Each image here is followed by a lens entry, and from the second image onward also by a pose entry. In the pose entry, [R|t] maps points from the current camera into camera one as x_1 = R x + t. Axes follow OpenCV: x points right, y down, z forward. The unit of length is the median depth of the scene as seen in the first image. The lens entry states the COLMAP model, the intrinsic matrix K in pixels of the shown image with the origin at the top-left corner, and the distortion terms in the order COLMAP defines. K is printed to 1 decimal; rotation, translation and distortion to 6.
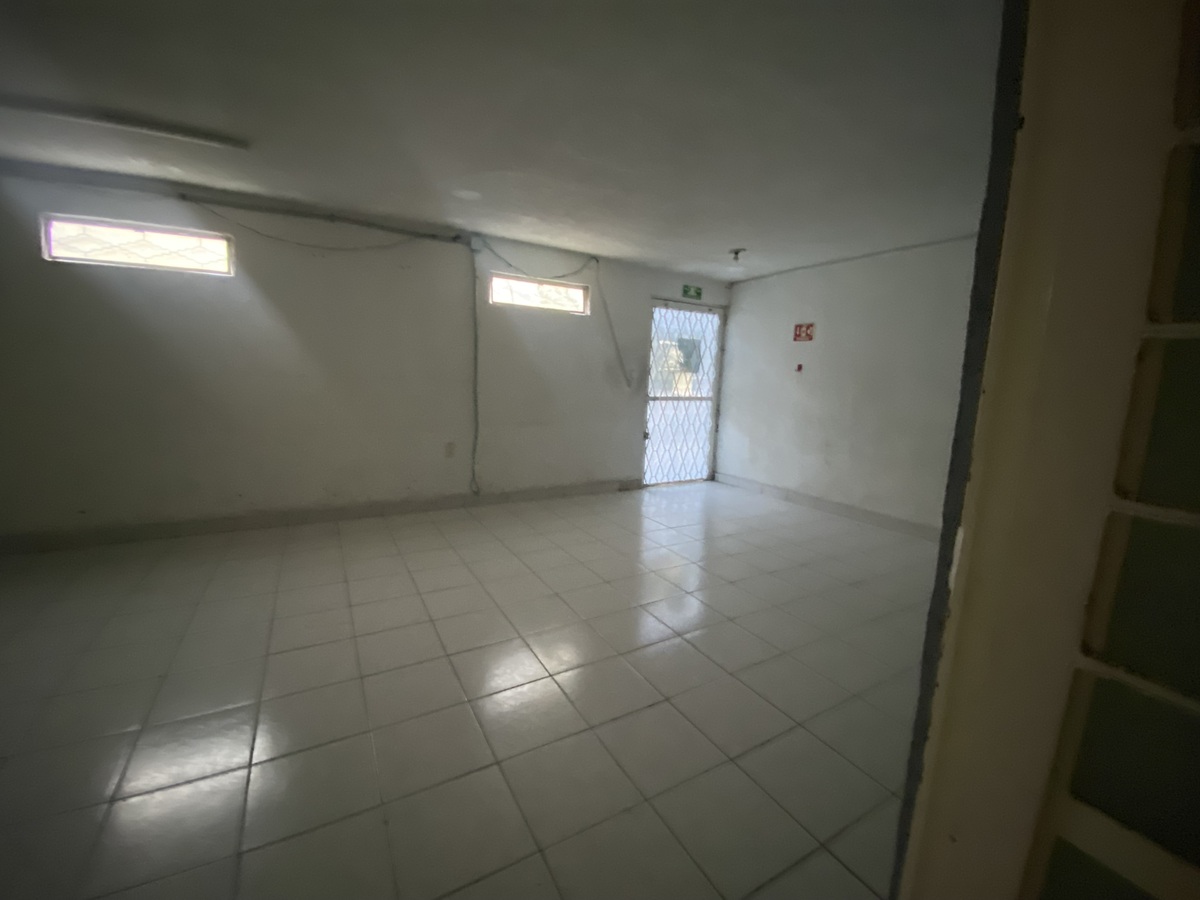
lens RADIAL K [[489.2, 0, 597.1], [0, 489.2, 453.8], [0, 0, 1]] dist [0.008883, -0.015788]
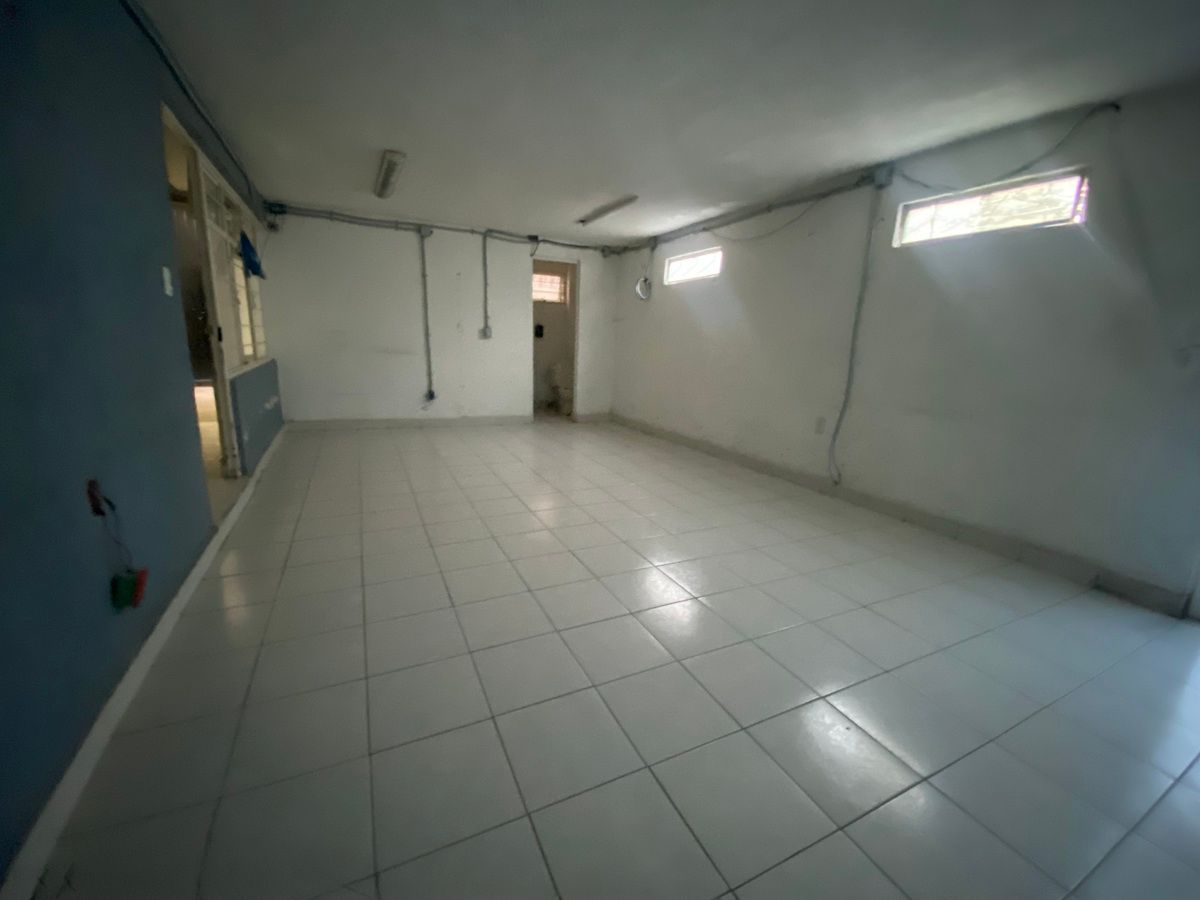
lens RADIAL K [[489.2, 0, 596.0], [0, 489.2, 447.1], [0, 0, 1]] dist [0.008883, -0.015788]
pose [[-0.067359, 0.175725, -0.982132, 0.611613], [-0.182363, 0.965617, 0.185277, -0.061308], [0.980921, 0.191584, -0.032997, 0.617463]]
